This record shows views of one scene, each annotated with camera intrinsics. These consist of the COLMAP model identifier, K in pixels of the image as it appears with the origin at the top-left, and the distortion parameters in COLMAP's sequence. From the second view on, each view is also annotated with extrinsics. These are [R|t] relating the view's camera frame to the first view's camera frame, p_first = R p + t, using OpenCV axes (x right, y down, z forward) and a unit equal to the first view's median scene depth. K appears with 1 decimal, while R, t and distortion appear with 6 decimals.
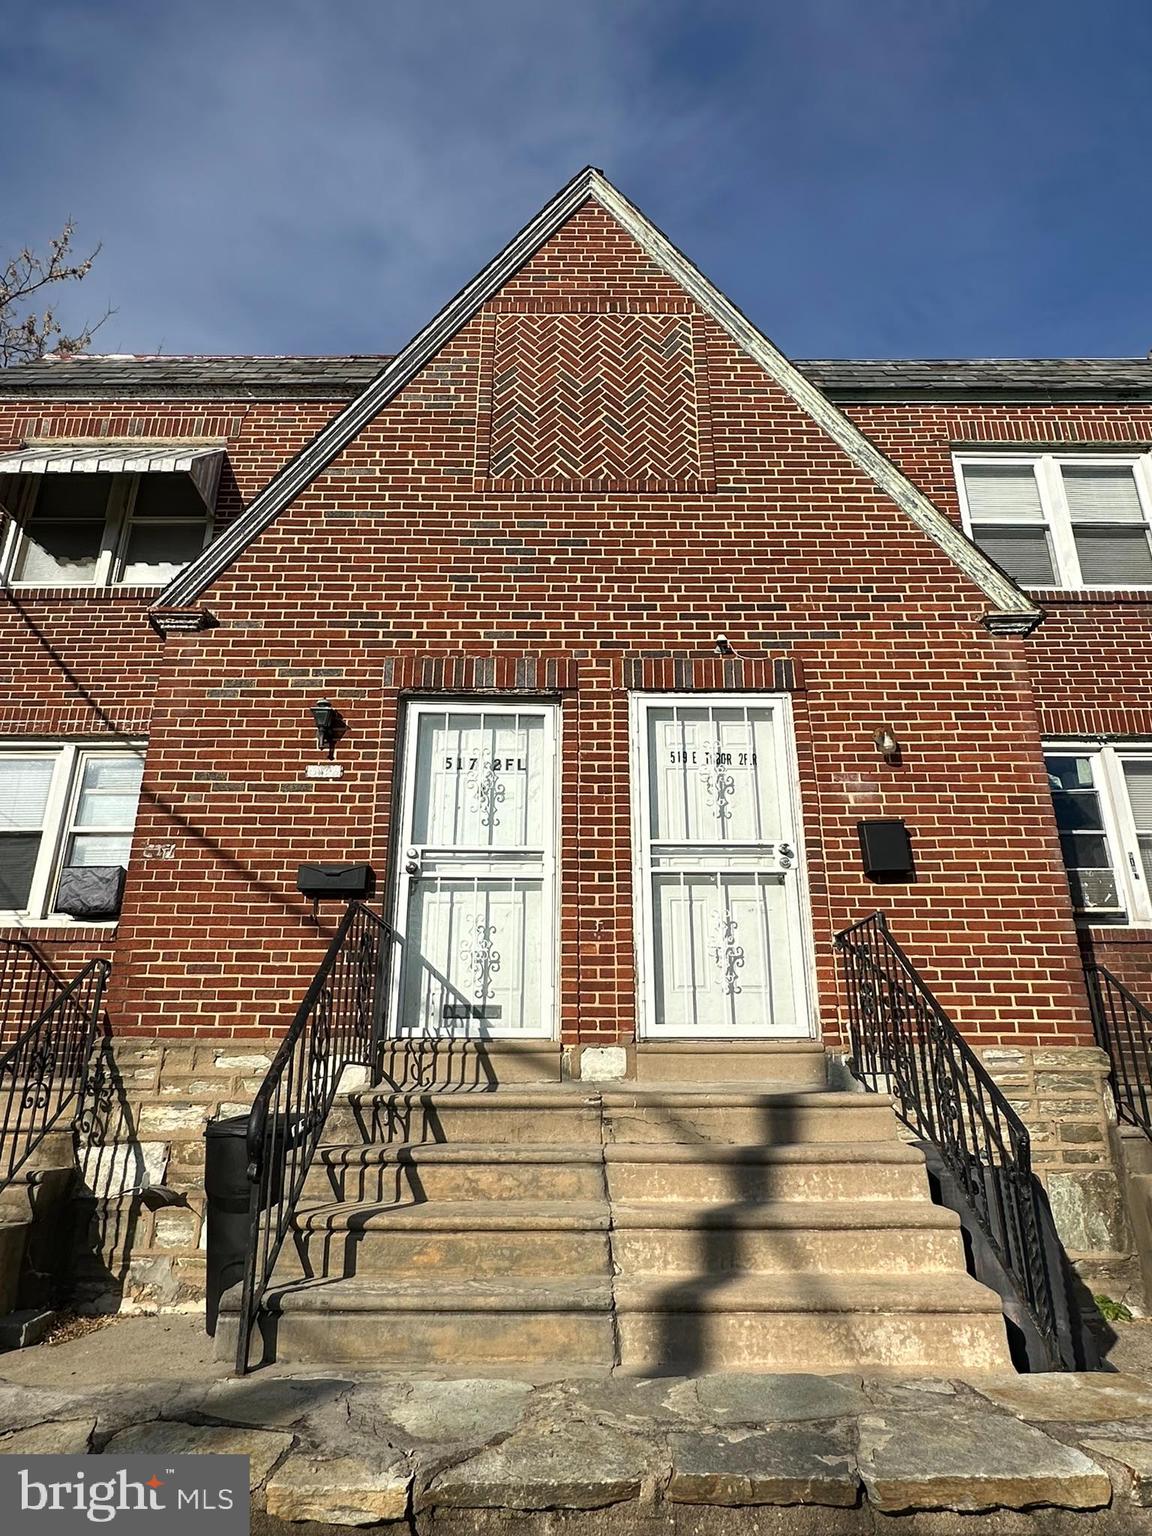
lens RADIAL K [[932.8, 0, 576.0], [0, 932.8, 768.0], [0, 0, 1]] dist [-0.000713, 0.001133]
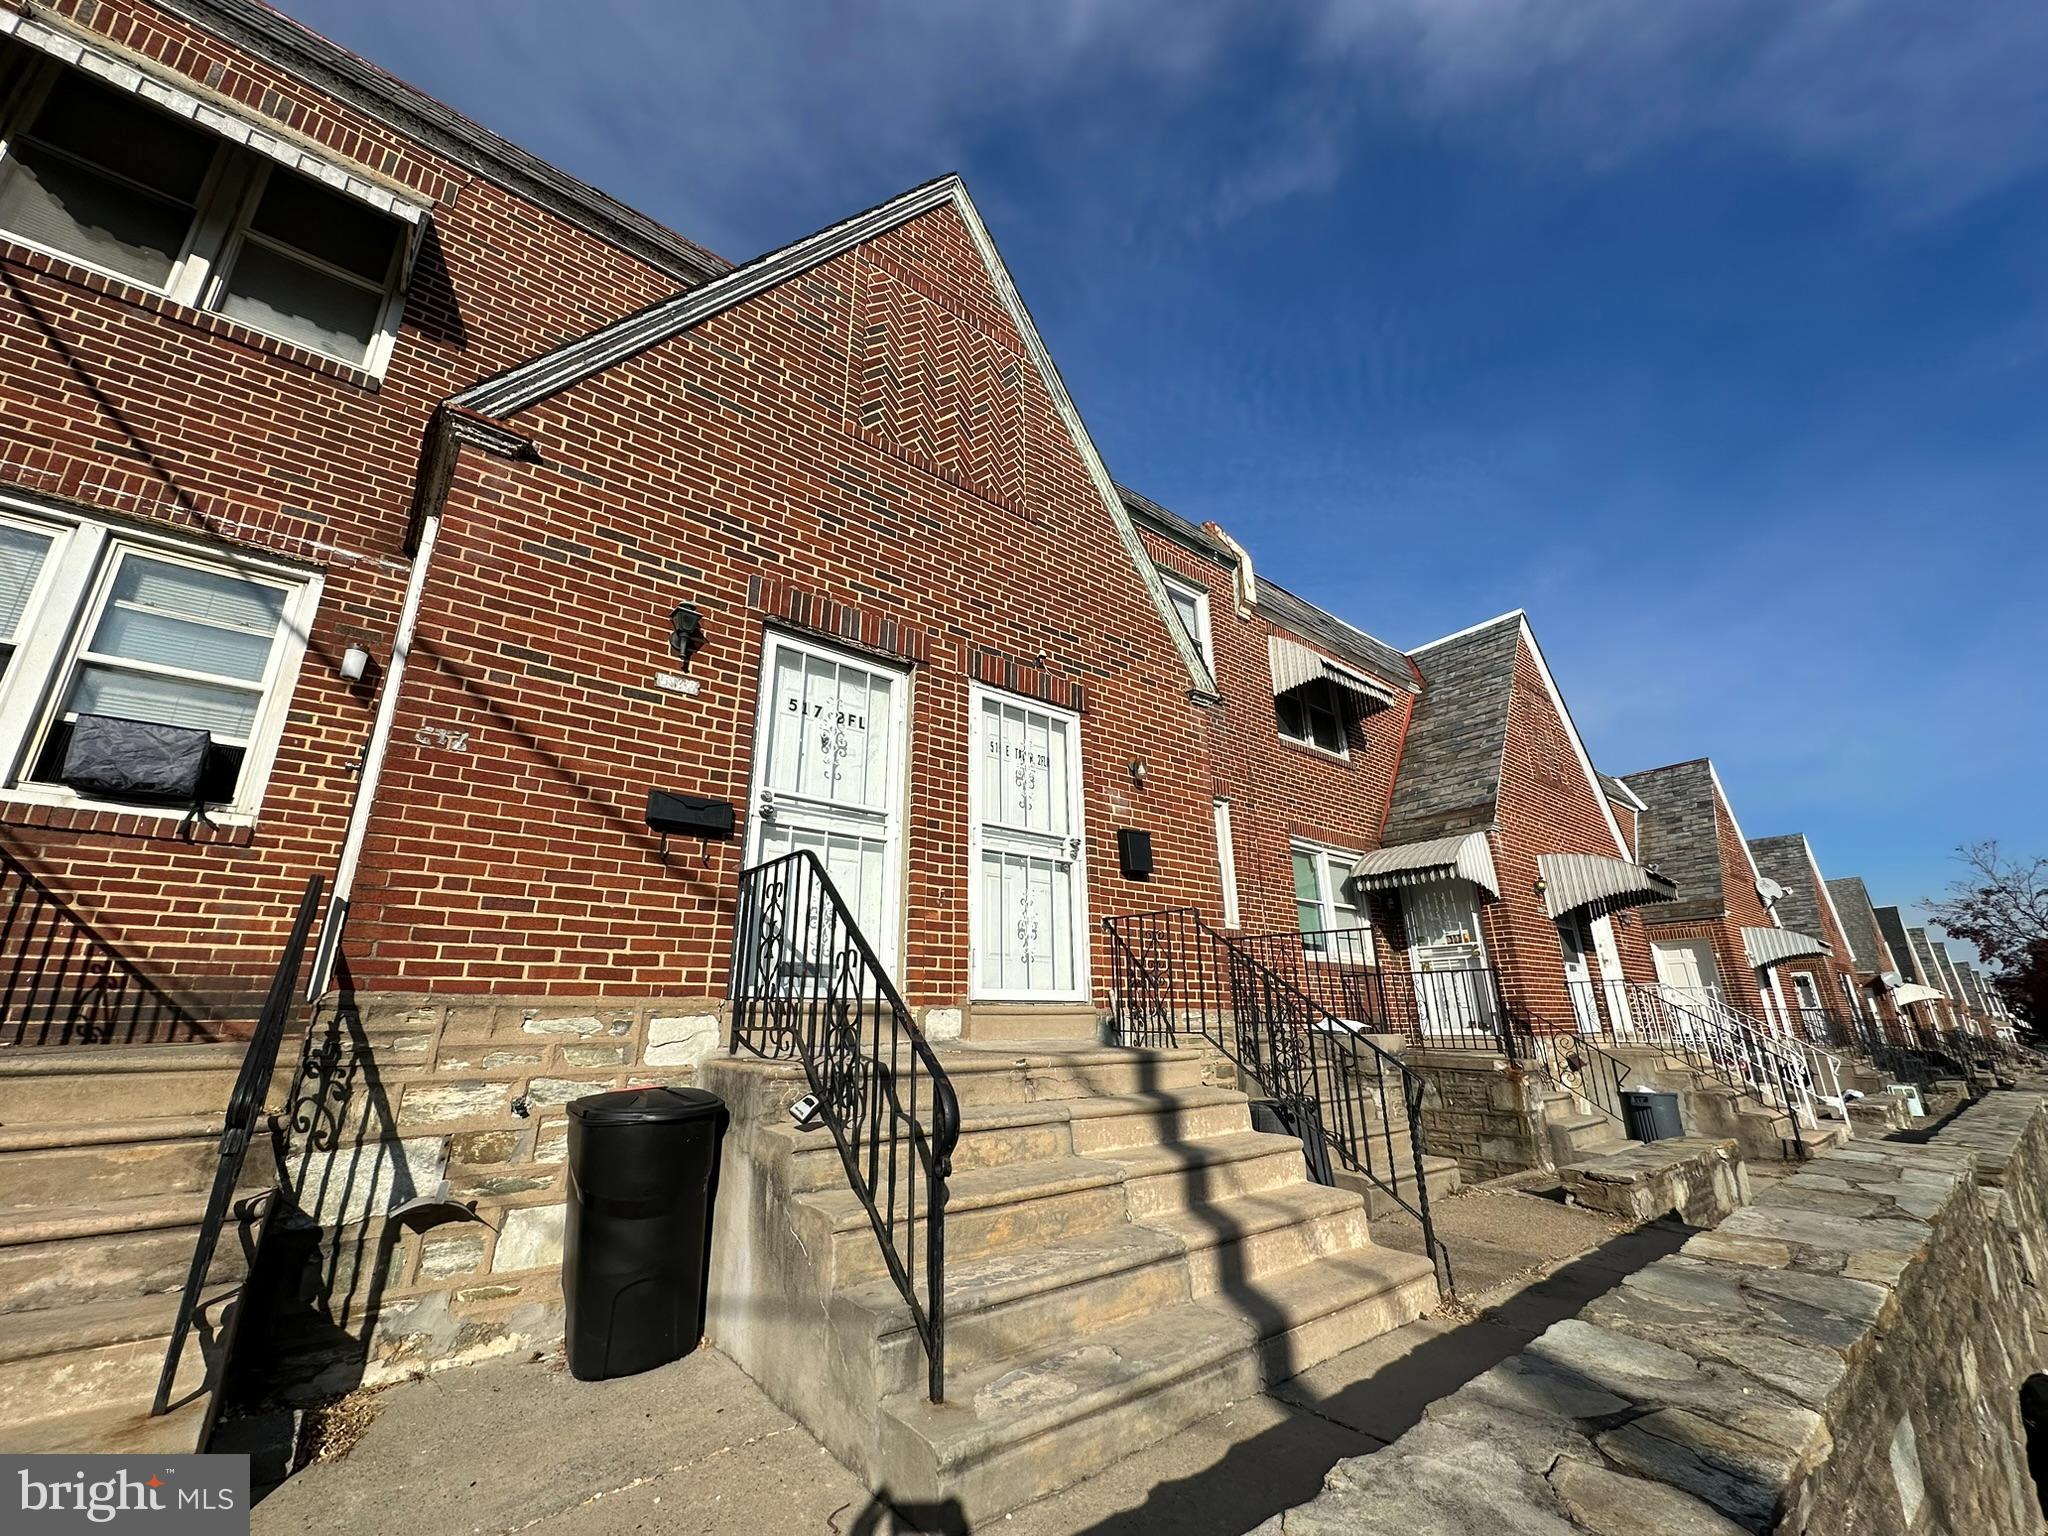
lens RADIAL K [[811.9, 0, 1022.0], [0, 811.9, 764.7], [0, 0, 1]] dist [-0.000421, 0.000321]
pose [[0.778946, 0.184461, 0.599347, -0.479412], [-0.197907, 0.979225, -0.044164, 0.048778], [-0.595043, -0.084213, 0.799270, 0.223156]]
